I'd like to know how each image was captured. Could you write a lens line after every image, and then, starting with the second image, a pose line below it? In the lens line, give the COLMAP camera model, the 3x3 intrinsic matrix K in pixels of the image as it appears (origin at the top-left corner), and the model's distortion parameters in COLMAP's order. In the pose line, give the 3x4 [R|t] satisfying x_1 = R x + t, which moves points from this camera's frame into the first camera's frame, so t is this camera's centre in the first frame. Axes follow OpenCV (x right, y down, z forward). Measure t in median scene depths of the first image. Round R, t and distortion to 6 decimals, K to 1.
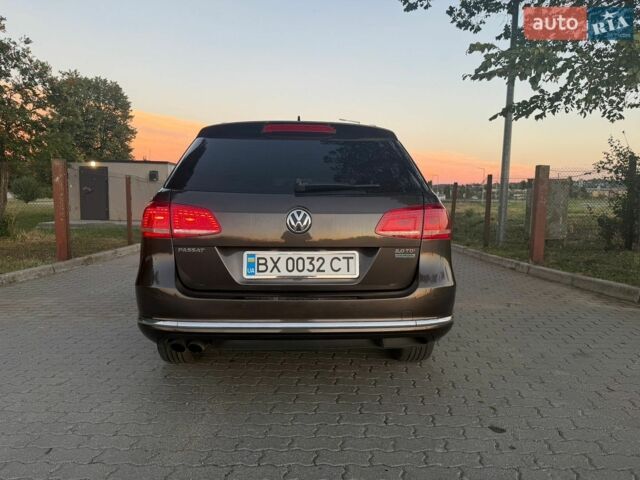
lens RADIAL K [[452.9, 0, 315.1], [0, 452.9, 236.7], [0, 0, 1]] dist [0.021334, -0.030543]
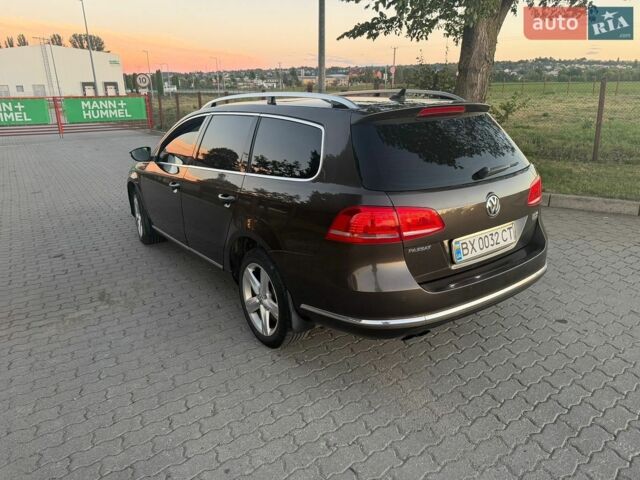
lens RADIAL K [[454.3, 0, 319.1], [0, 454.3, 237.7], [0, 0, 1]] dist [0.009630, -0.018604]
pose [[0.836768, -0.195527, 0.511457, -0.969384], [0.072502, 0.965410, 0.250455, -0.267634], [-0.542736, -0.172492, 0.822000, 0.264489]]
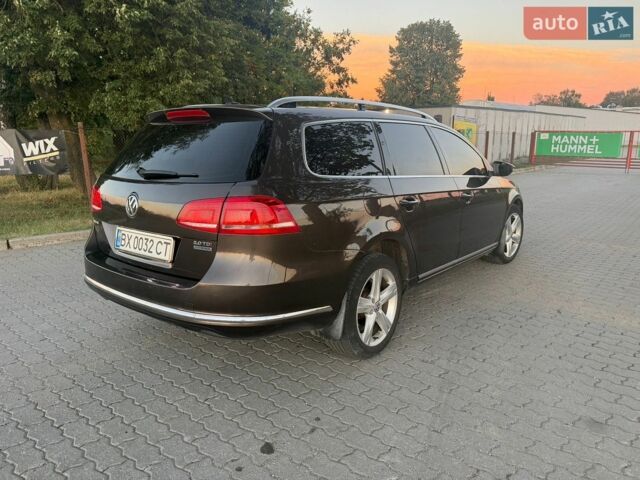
lens RADIAL K [[455.7, 0, 320.3], [0, 455.7, 231.6], [0, 0, 1]] dist [0.003100, -0.009842]
pose [[0.766543, 0.111466, -0.632445, 1.017117], [-0.034246, 0.990515, 0.133067, -0.134863], [0.641279, -0.080343, 0.763090, 0.403430]]
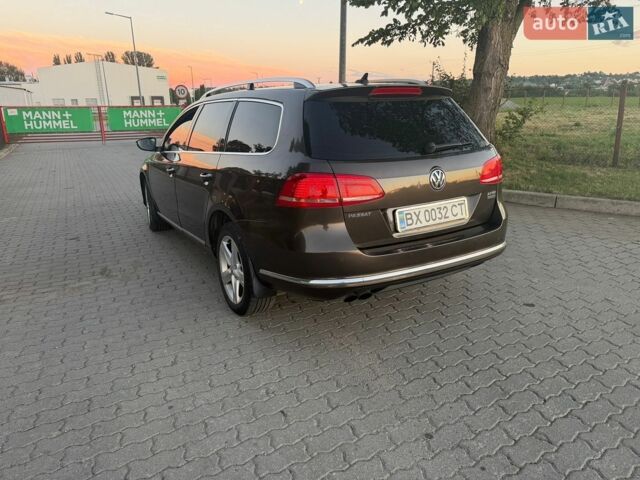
lens RADIAL K [[452.9, 0, 315.1], [0, 452.9, 236.7], [0, 0, 1]] dist [0.021334, -0.030543]
pose [[0.883095, -0.156270, 0.442407, -0.849807], [0.065105, 0.974597, 0.214296, -0.160573], [-0.464656, -0.160441, 0.870835, 0.066178]]
